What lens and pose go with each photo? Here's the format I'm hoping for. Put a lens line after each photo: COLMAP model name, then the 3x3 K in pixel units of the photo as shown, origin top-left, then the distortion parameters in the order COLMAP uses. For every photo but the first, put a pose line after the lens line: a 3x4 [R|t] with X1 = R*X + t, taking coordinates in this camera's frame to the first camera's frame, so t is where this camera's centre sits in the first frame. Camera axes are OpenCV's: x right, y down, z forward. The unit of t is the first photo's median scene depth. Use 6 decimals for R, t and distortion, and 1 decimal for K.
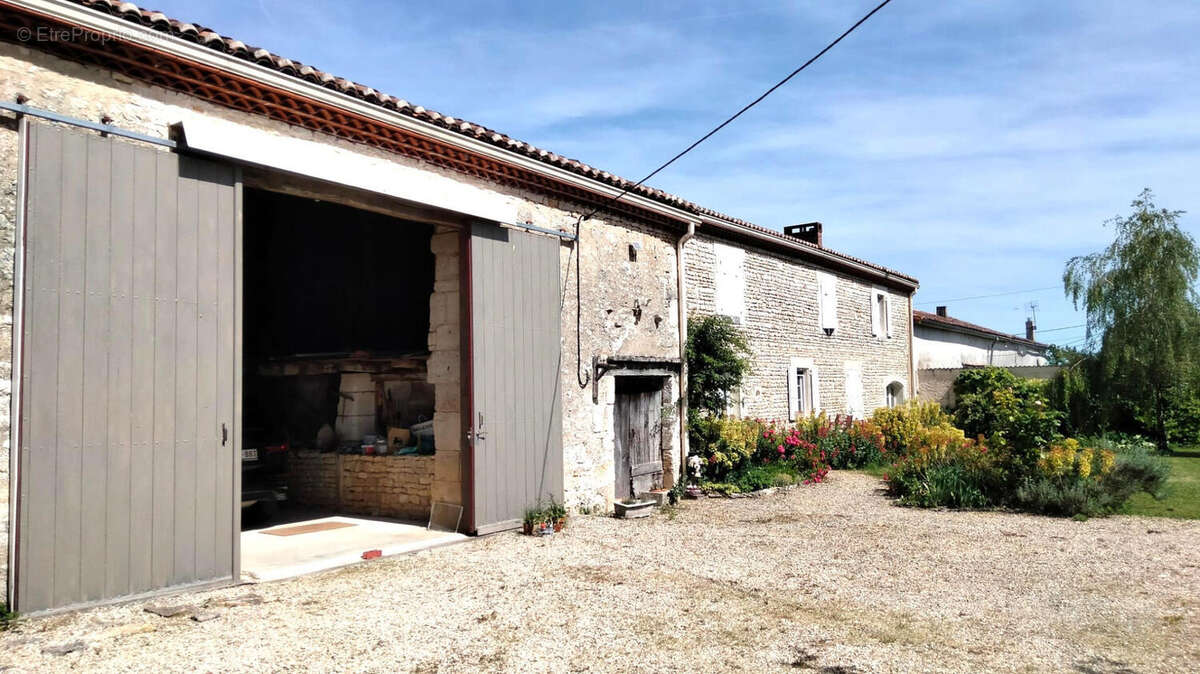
lens RADIAL K [[890.6, 0, 606.6], [0, 890.6, 339.6], [0, 0, 1]] dist [0.098677, -0.122908]
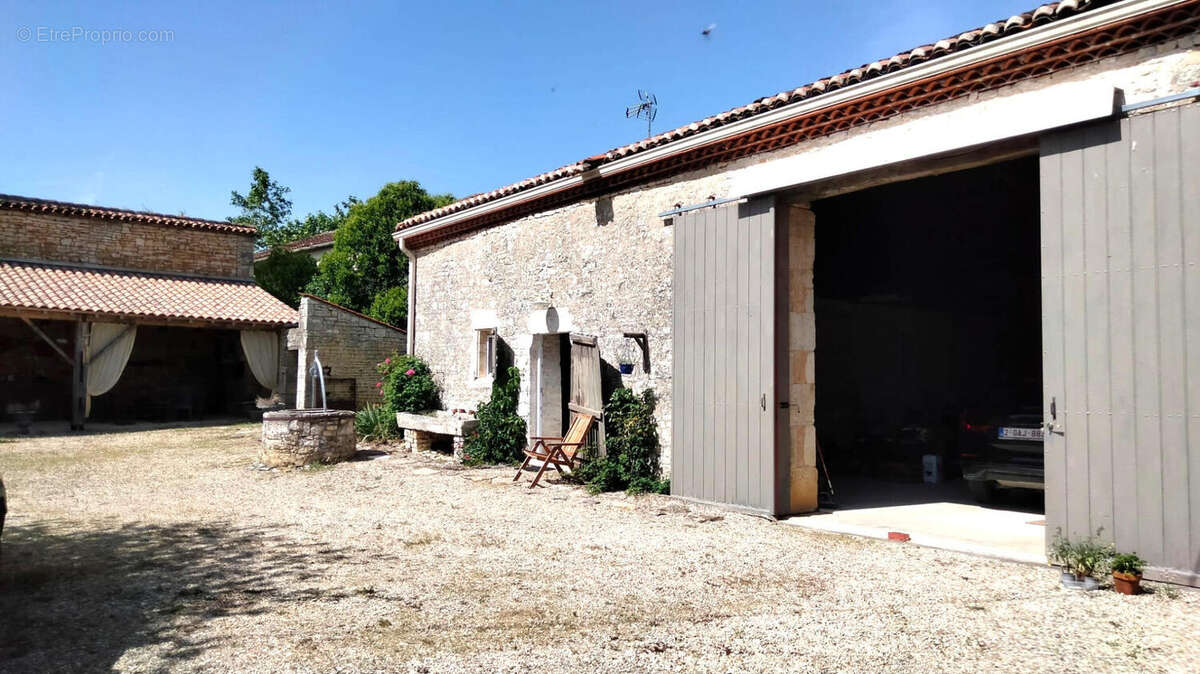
lens RADIAL K [[890.6, 0, 606.6], [0, 890.6, 339.6], [0, 0, 1]] dist [0.098677, -0.122908]
pose [[-0.305527, -0.038903, -0.951388, 0.639261], [0.052765, 0.996938, -0.057710, 0.055257], [0.950720, -0.067832, -0.302539, 0.844195]]
